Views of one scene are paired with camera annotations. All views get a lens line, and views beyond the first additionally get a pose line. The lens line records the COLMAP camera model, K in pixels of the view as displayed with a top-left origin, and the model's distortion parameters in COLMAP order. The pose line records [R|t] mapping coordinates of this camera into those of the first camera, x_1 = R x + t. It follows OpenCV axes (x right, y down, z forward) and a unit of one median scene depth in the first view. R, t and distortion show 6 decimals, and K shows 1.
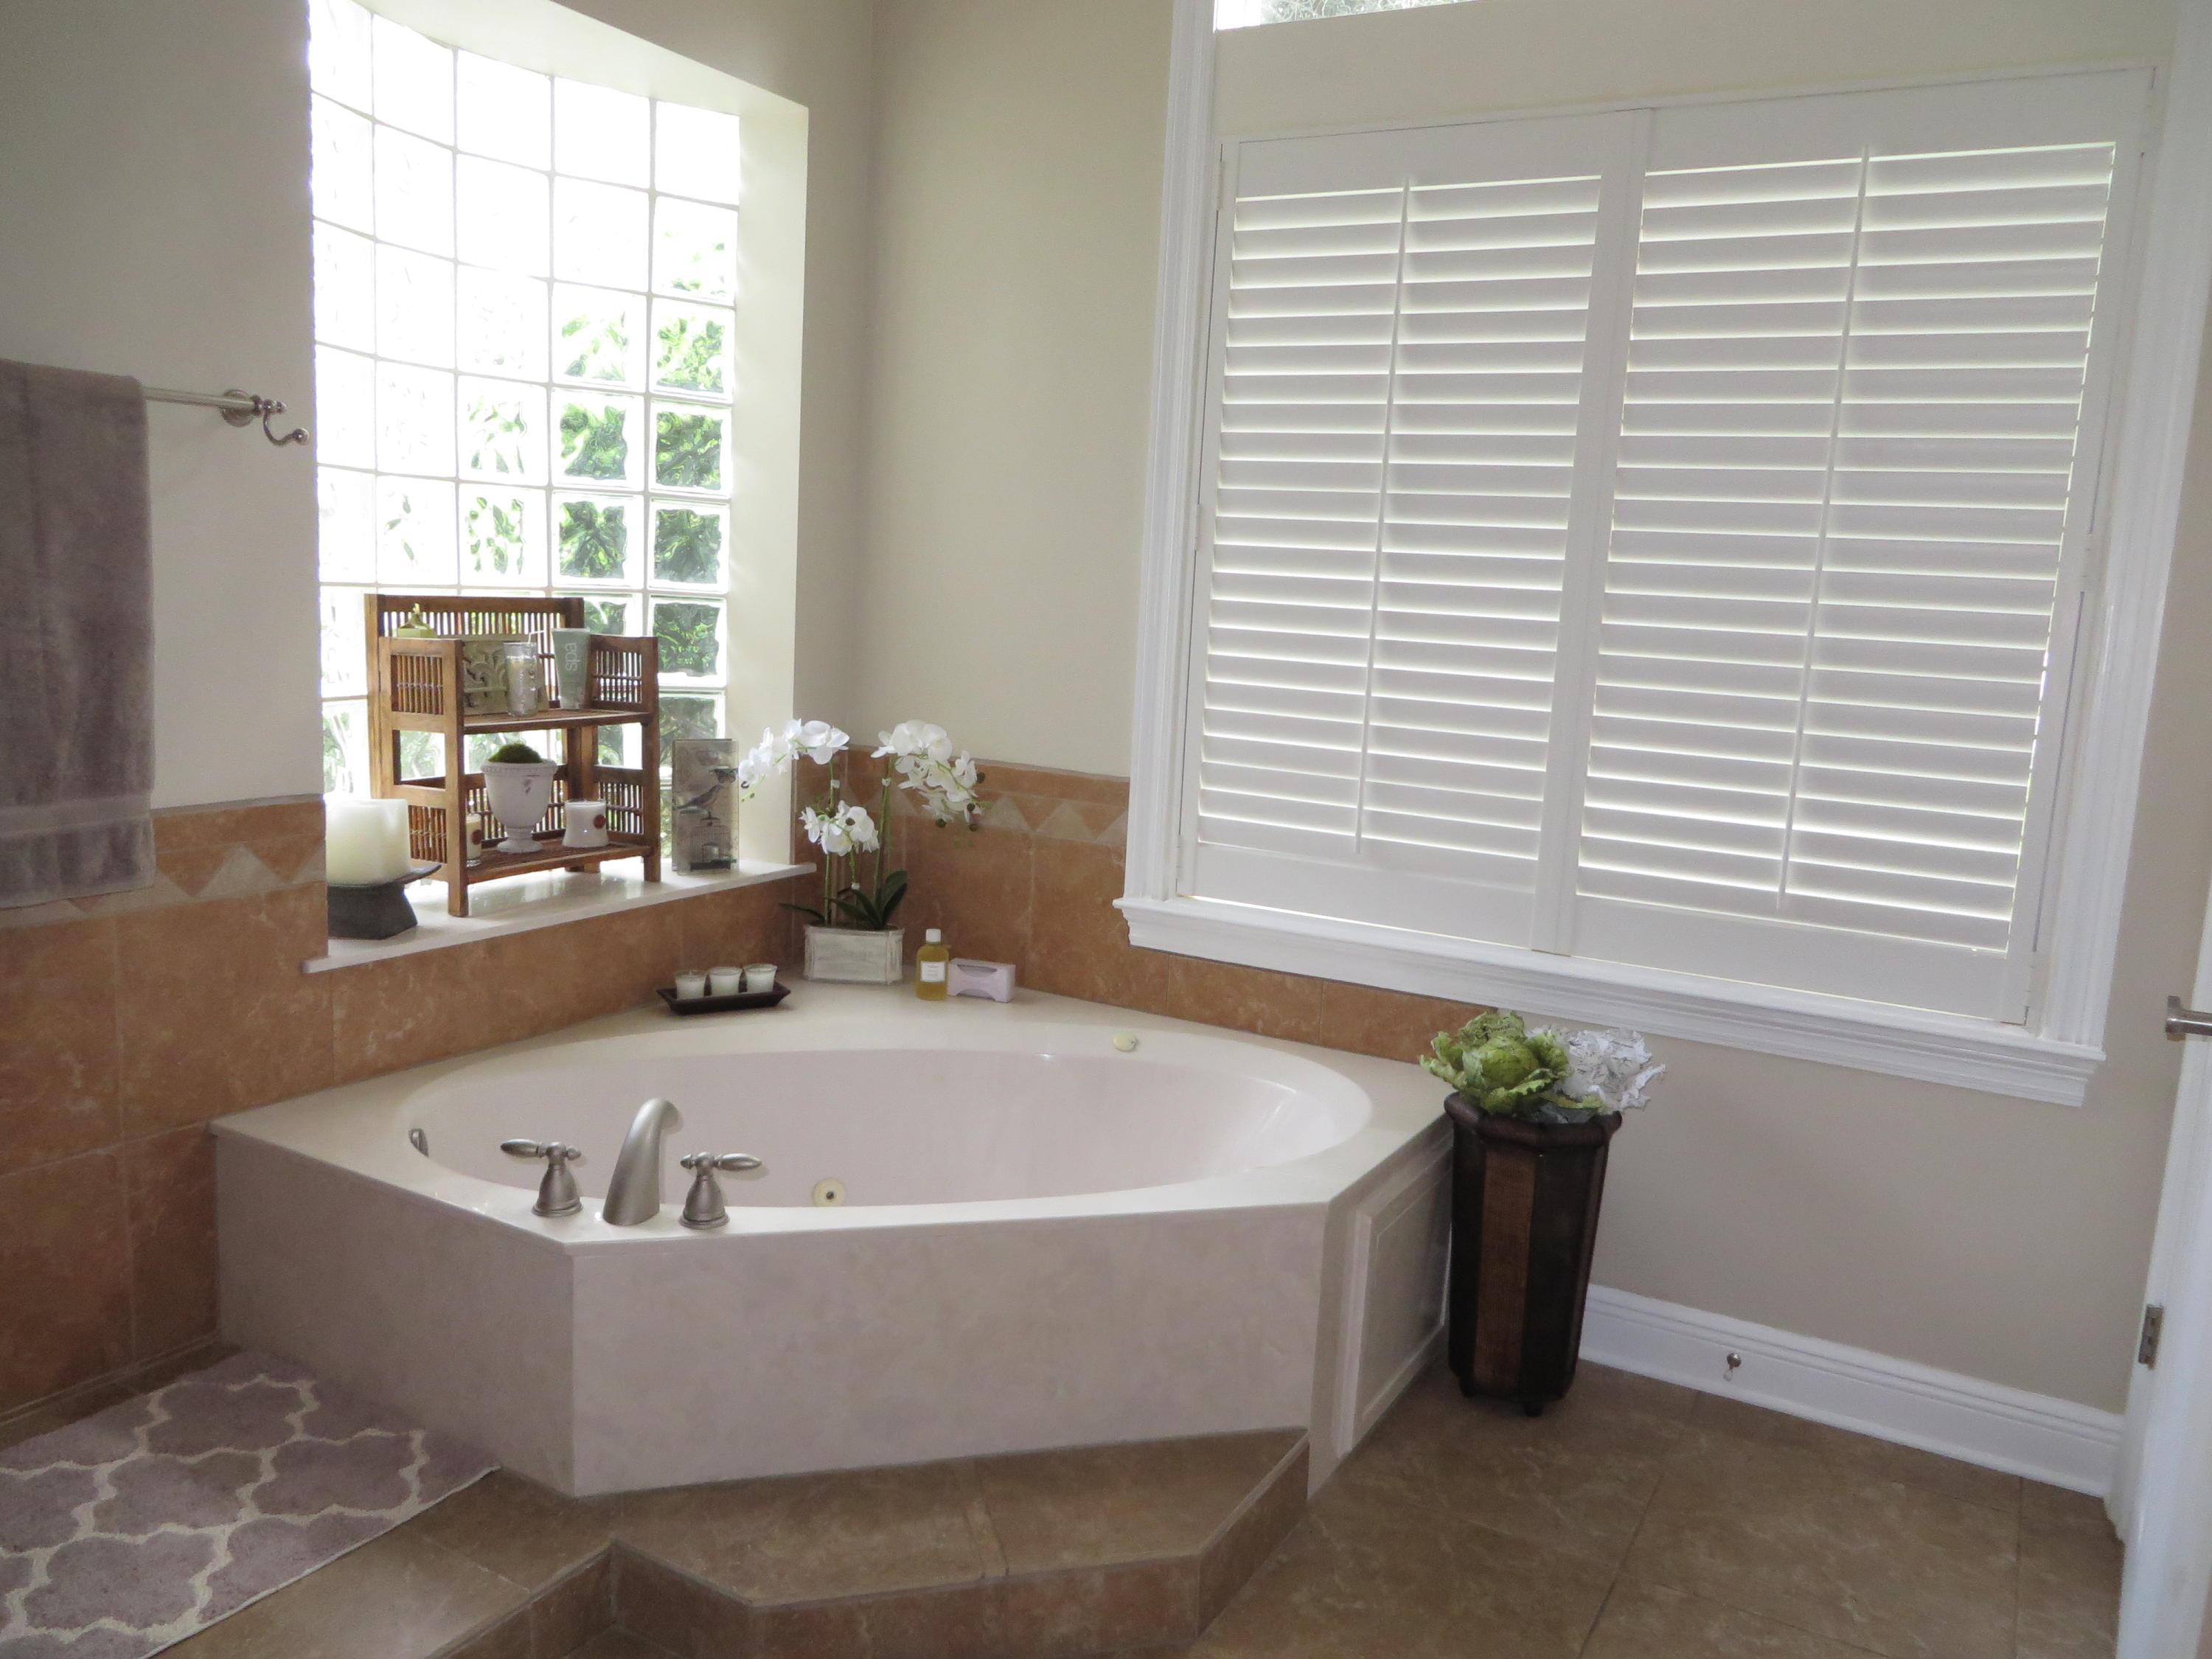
lens RADIAL K [[1657.1, 0, 1104.1], [0, 1657.1, 825.7], [0, 0, 1]] dist [-0.019353, 0.006886]
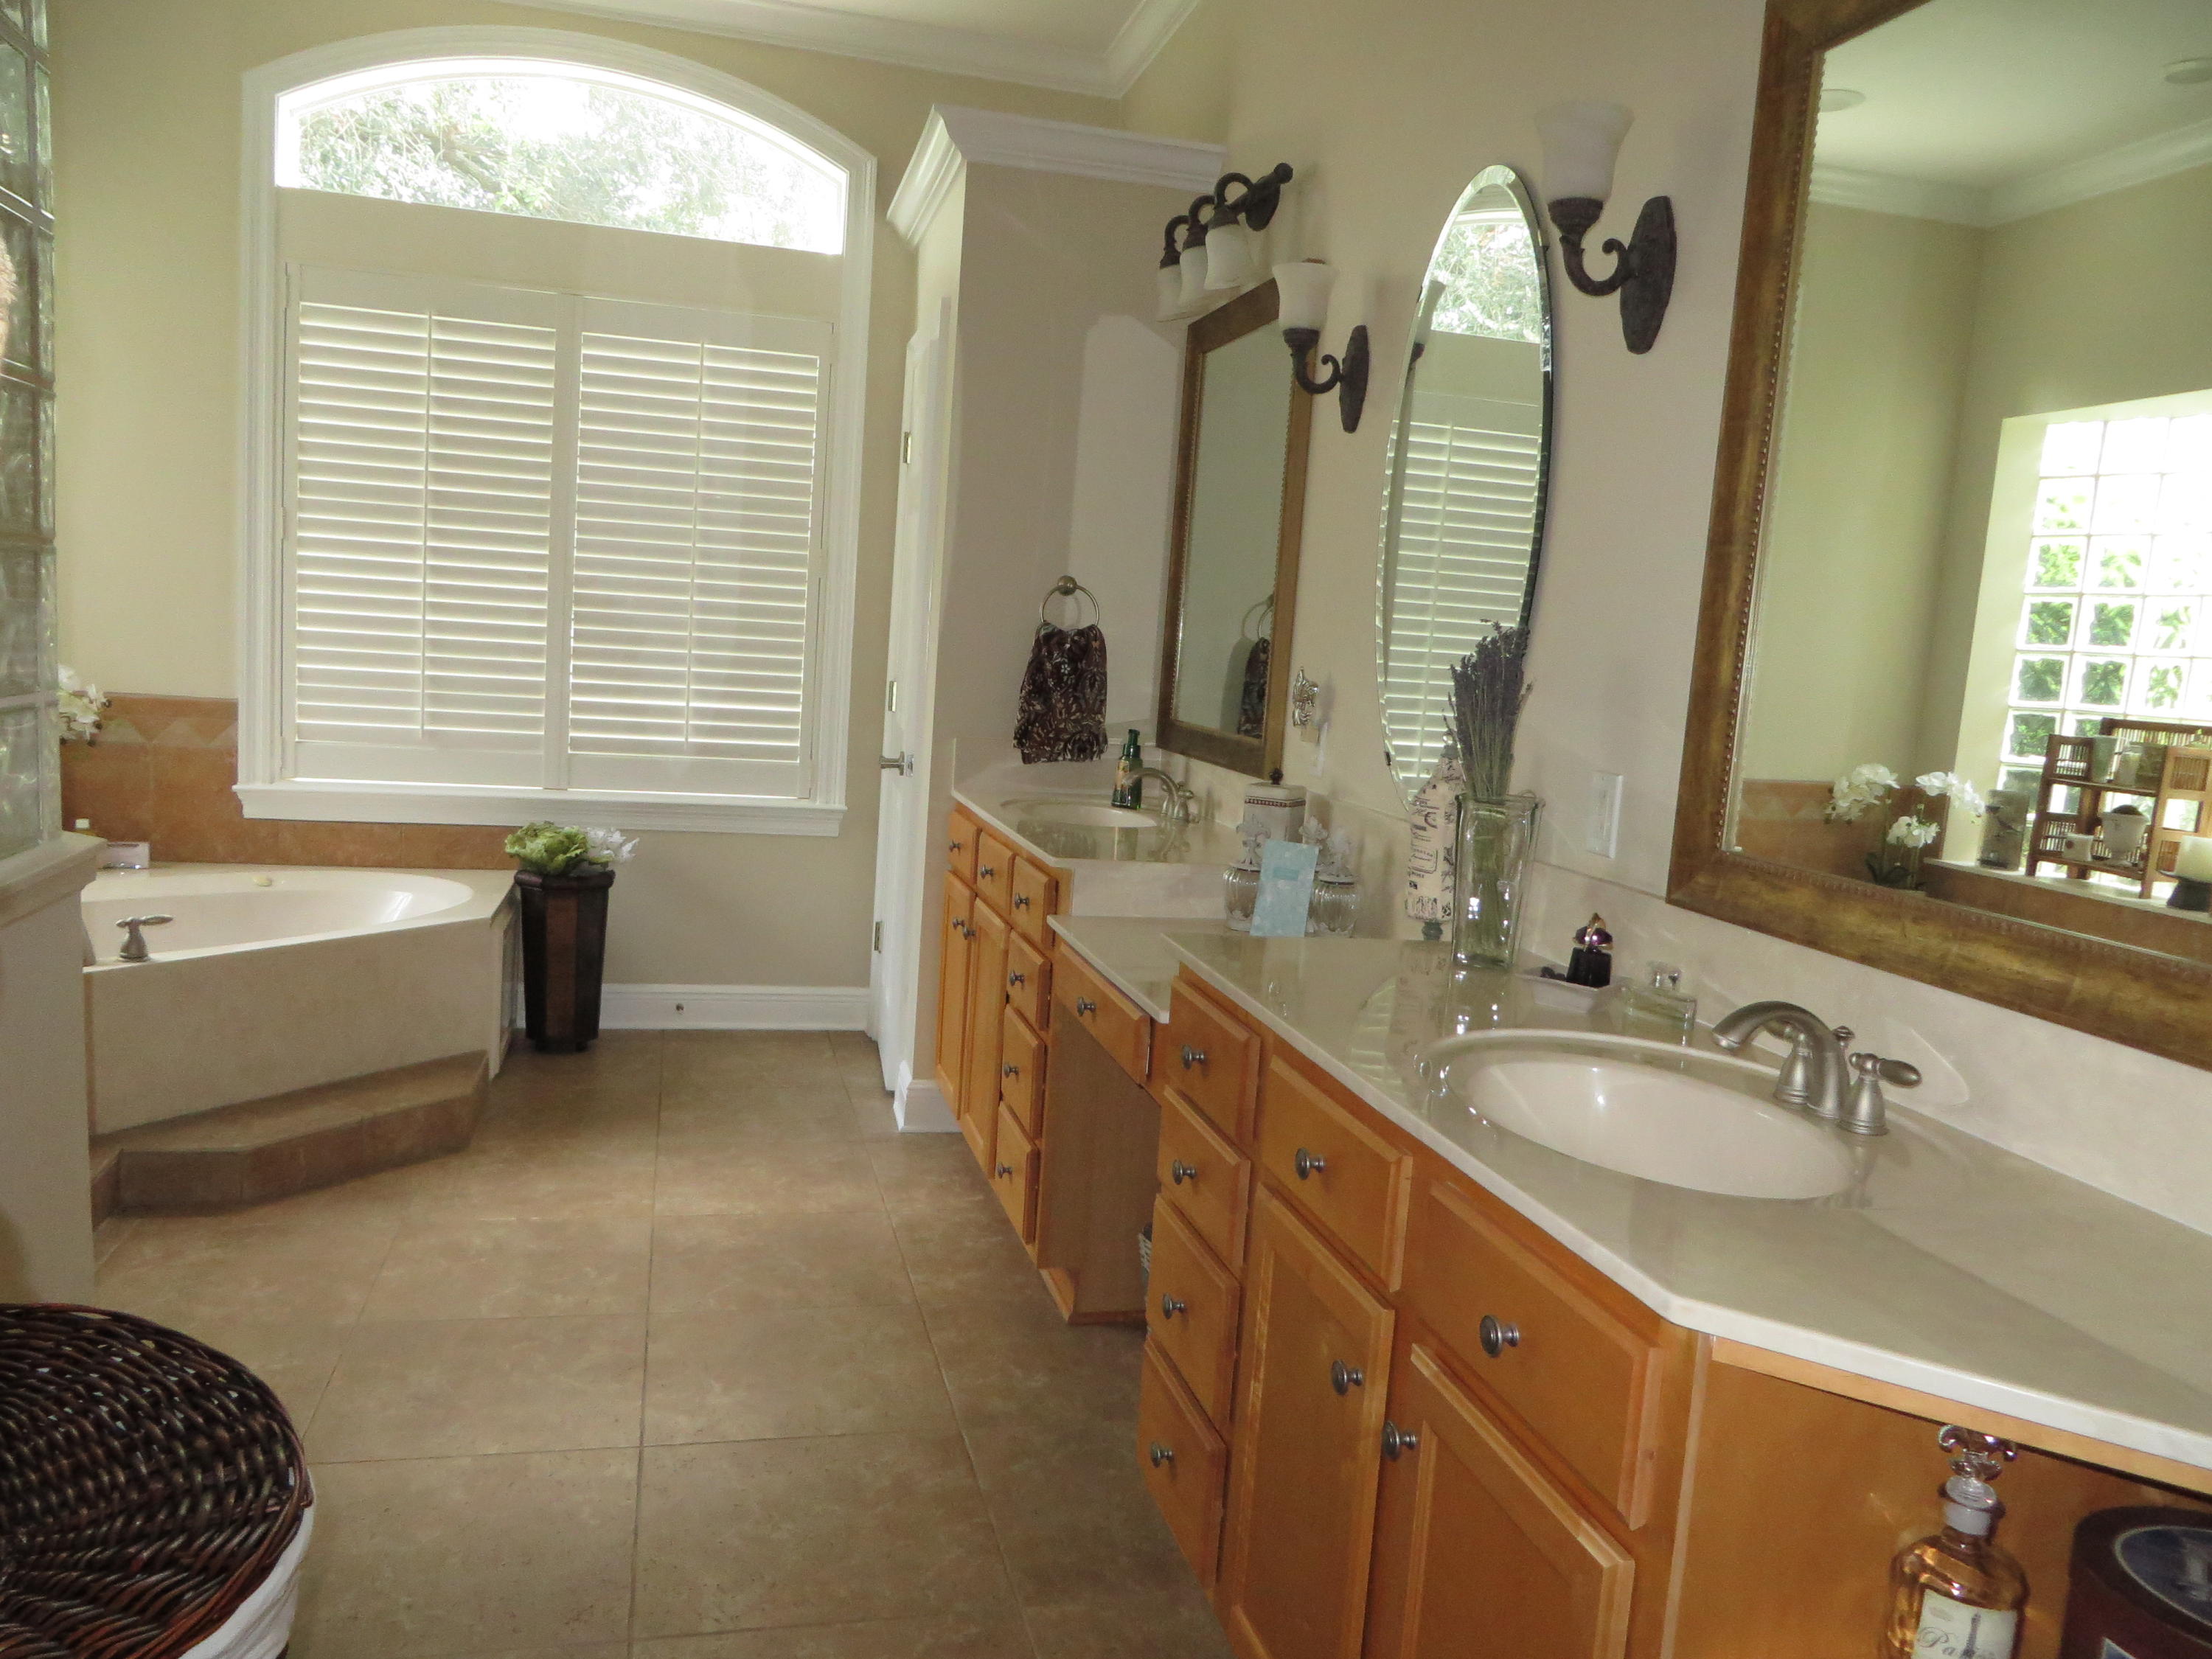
lens RADIAL K [[1657.1, 0, 1113.9], [0, 1657.1, 828.9], [0, 0, 1]] dist [-0.019353, 0.006886]
pose [[0.721191, -0.086066, 0.687369, -0.452747], [0.073703, 0.996153, 0.047399, 0.075517], [-0.688804, 0.016477, 0.724760, -0.571037]]
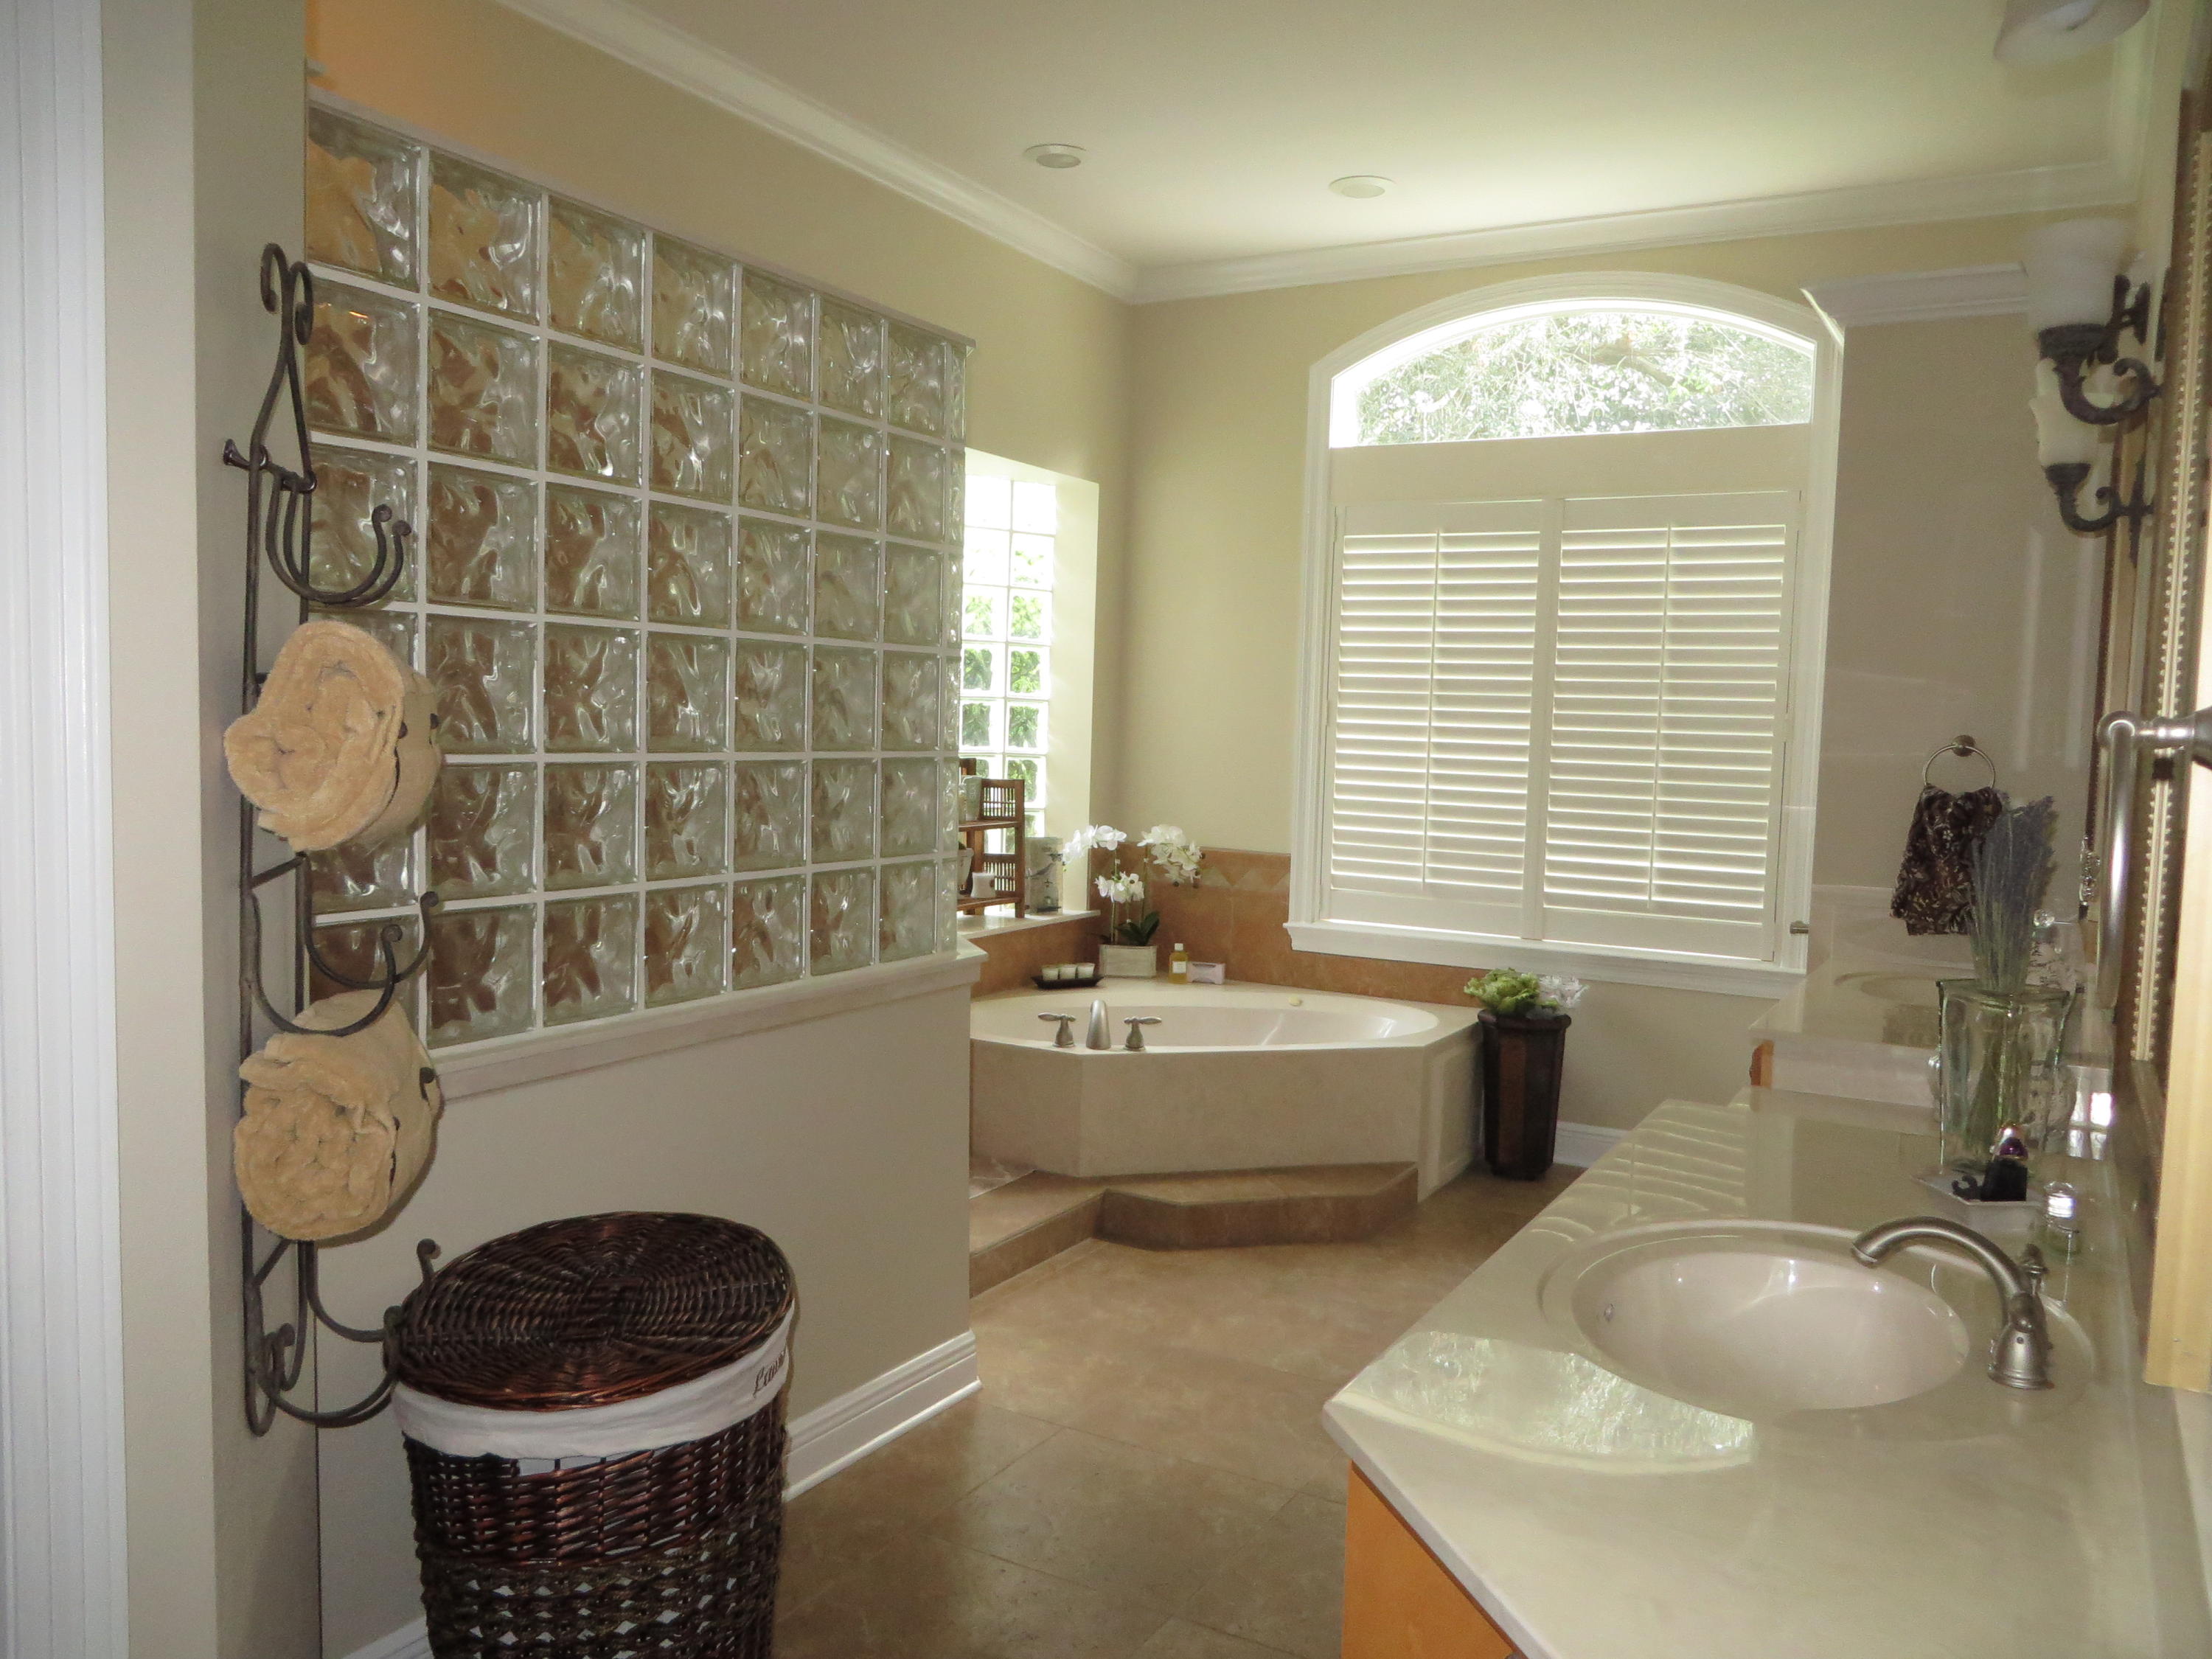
lens RADIAL K [[1657.1, 0, 1100.0], [0, 1657.1, 813.4], [0, 0, 1]] dist [-0.019353, 0.006886]
pose [[0.999765, -0.019864, -0.008702, -0.184093], [0.018987, 0.995640, -0.091331, 0.092263], [0.010479, 0.091145, 0.995783, -0.817817]]
